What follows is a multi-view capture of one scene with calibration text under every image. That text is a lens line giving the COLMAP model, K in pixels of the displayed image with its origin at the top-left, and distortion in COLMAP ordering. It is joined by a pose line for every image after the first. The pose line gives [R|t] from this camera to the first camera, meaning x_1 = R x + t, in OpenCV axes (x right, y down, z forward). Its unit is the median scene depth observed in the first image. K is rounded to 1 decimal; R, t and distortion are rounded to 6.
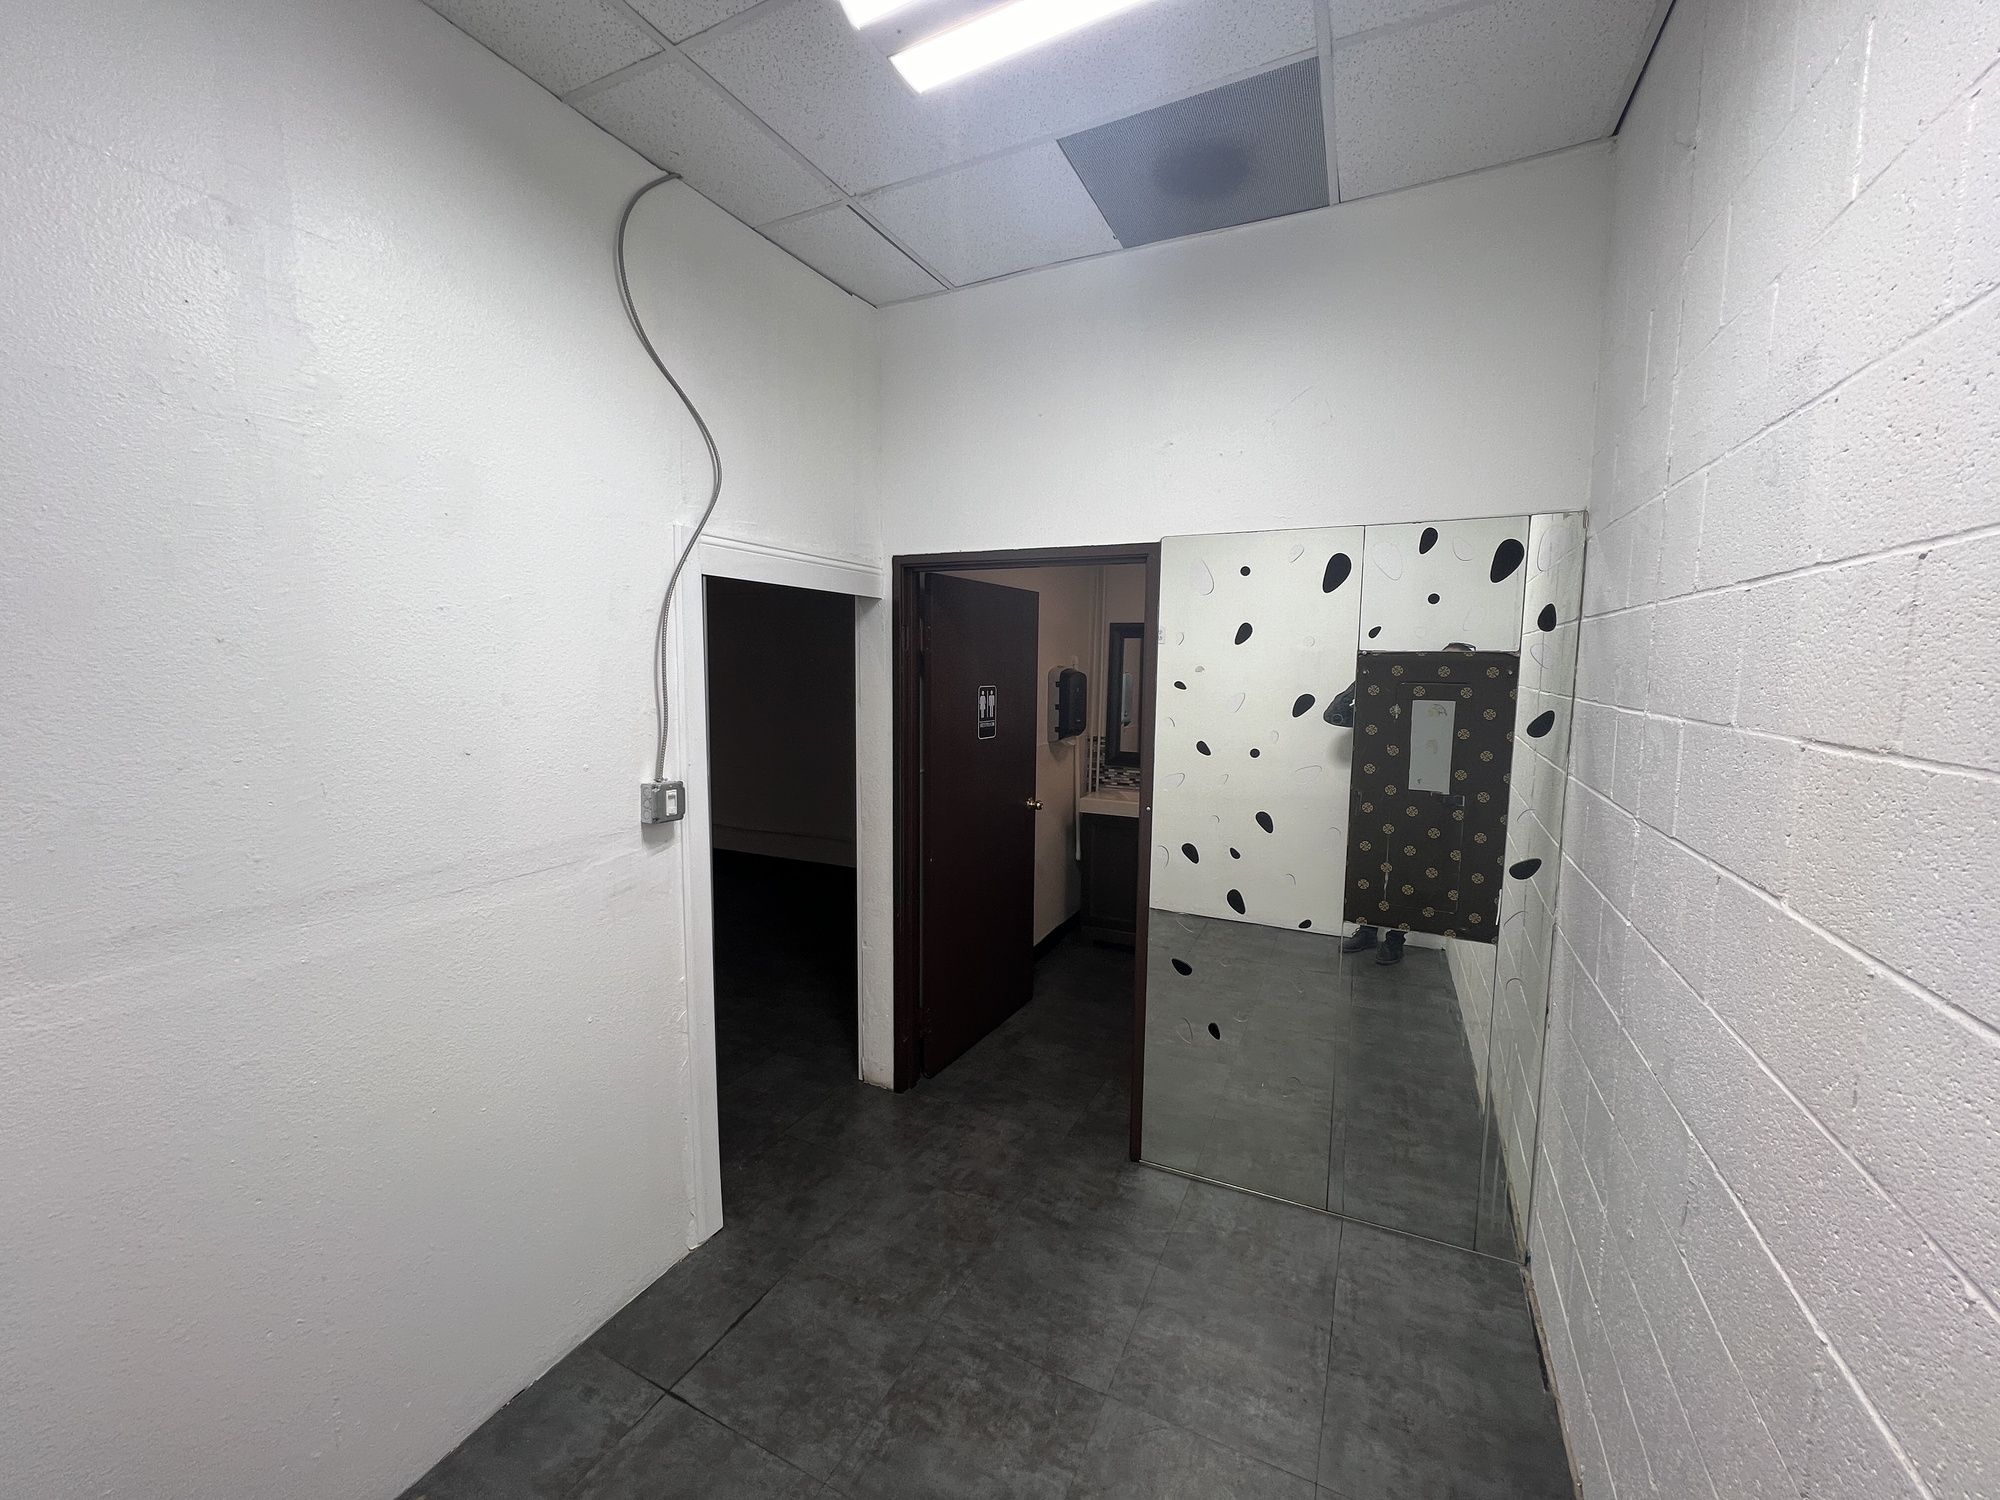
lens RADIAL K [[791.1, 0, 1000.5], [0, 791.1, 759.2], [0, 0, 1]] dist [-0.004147, 0.000427]
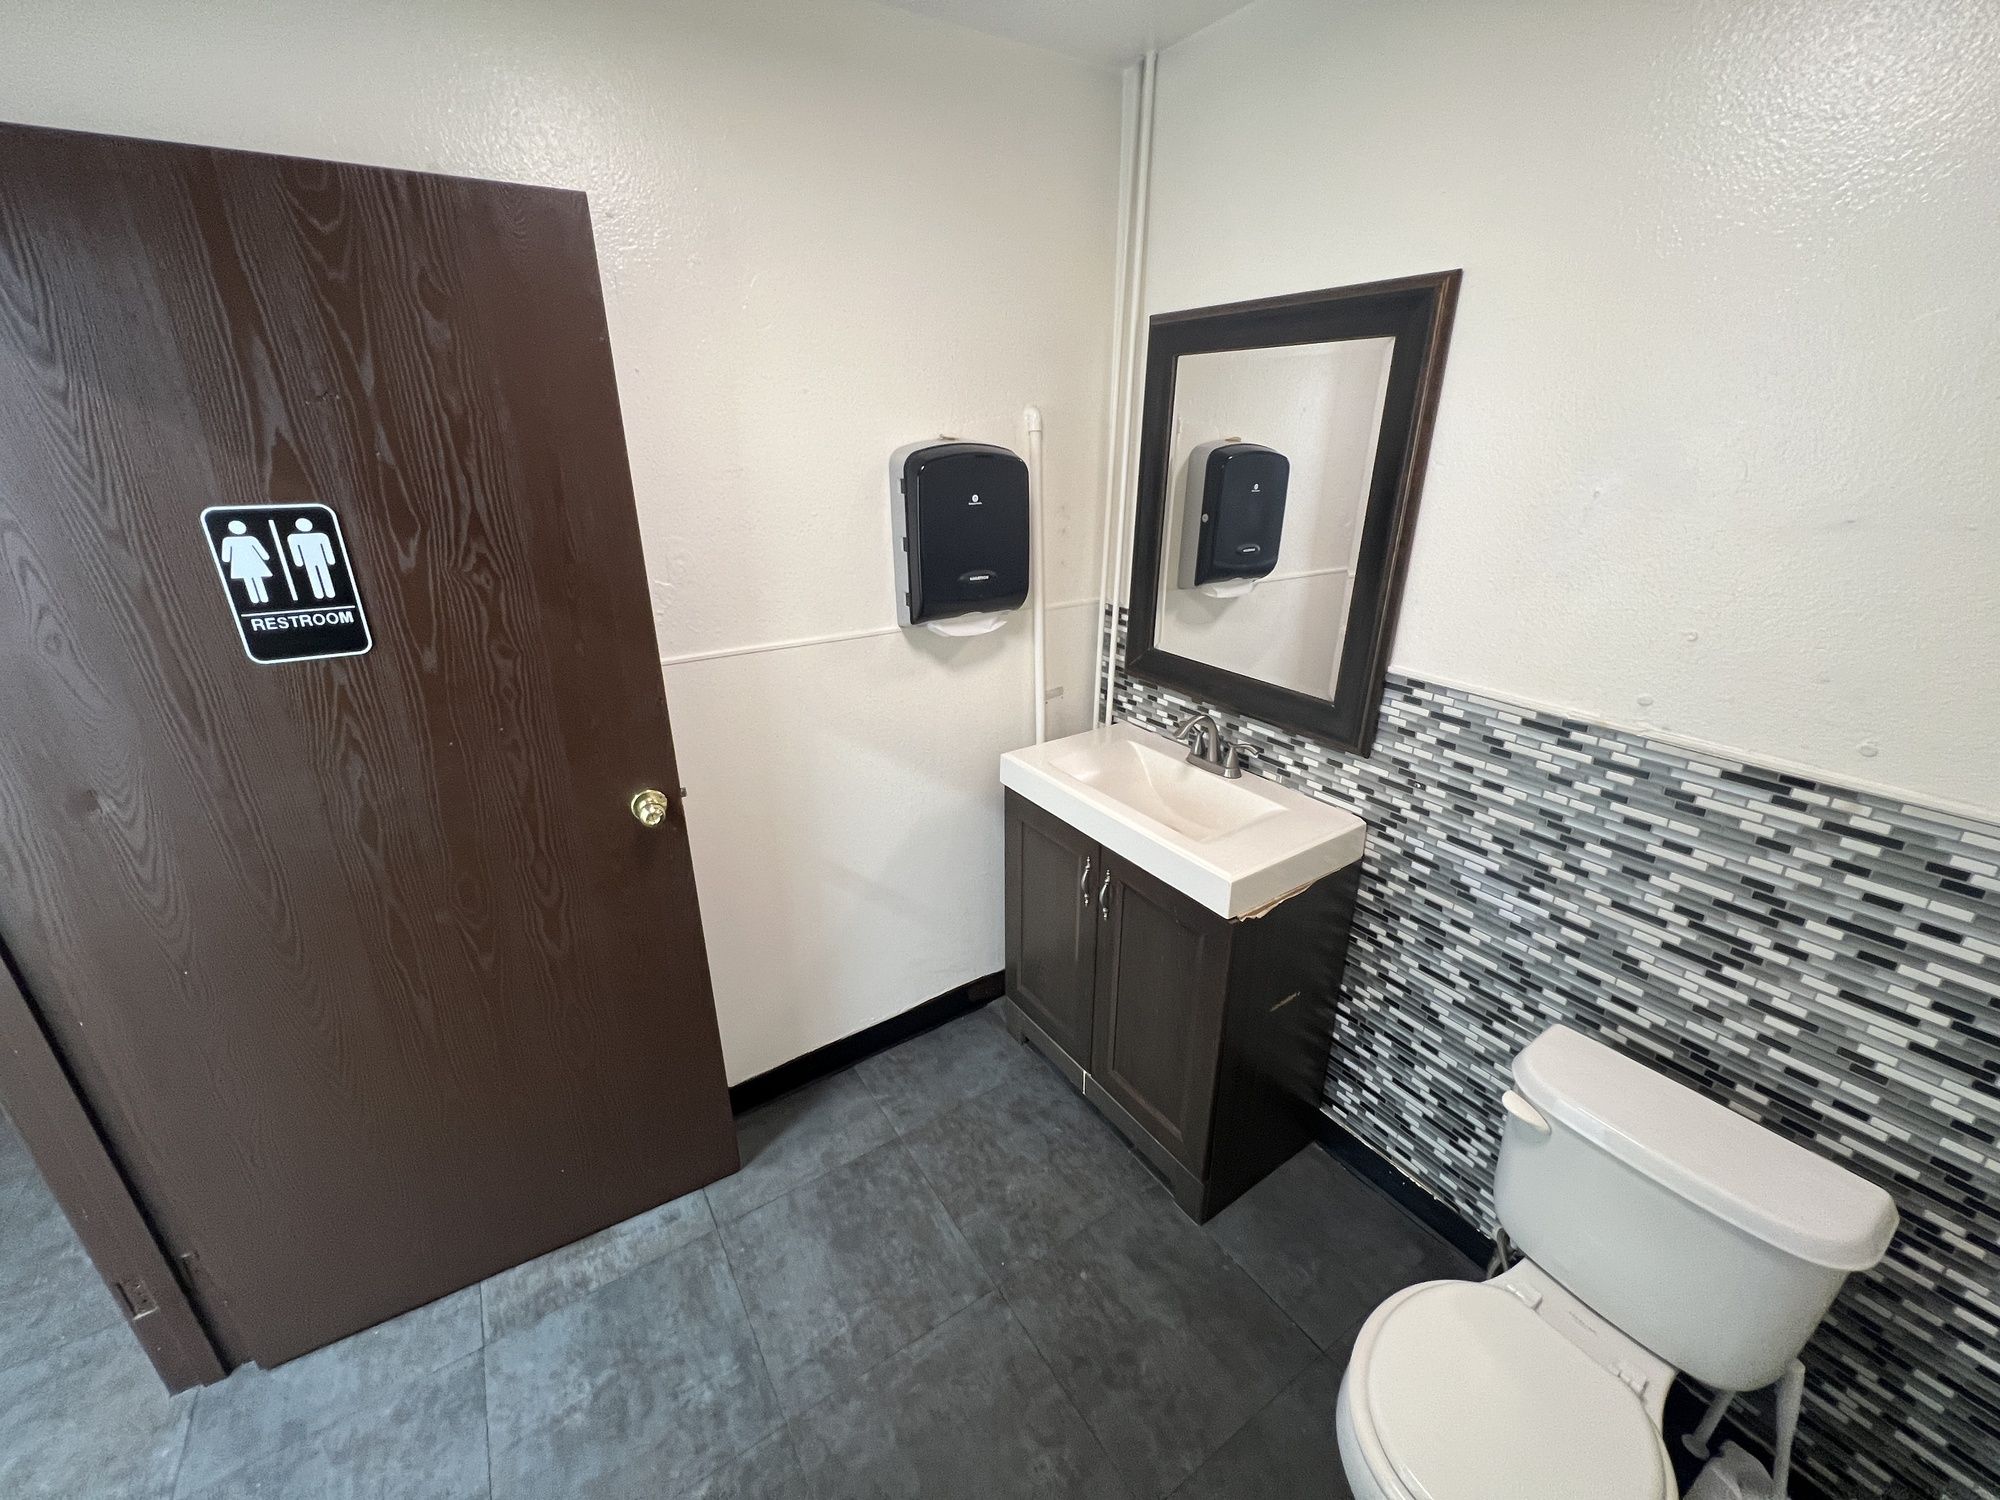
lens RADIAL K [[791.1, 0, 1001.1], [0, 791.1, 746.6], [0, 0, 1]] dist [-0.004147, 0.000427]
pose [[0.871633, 0.179943, -0.455934, 0.319348], [-0.060994, 0.962766, 0.263367, -0.074272], [0.486349, -0.201750, 0.850154, 0.651477]]
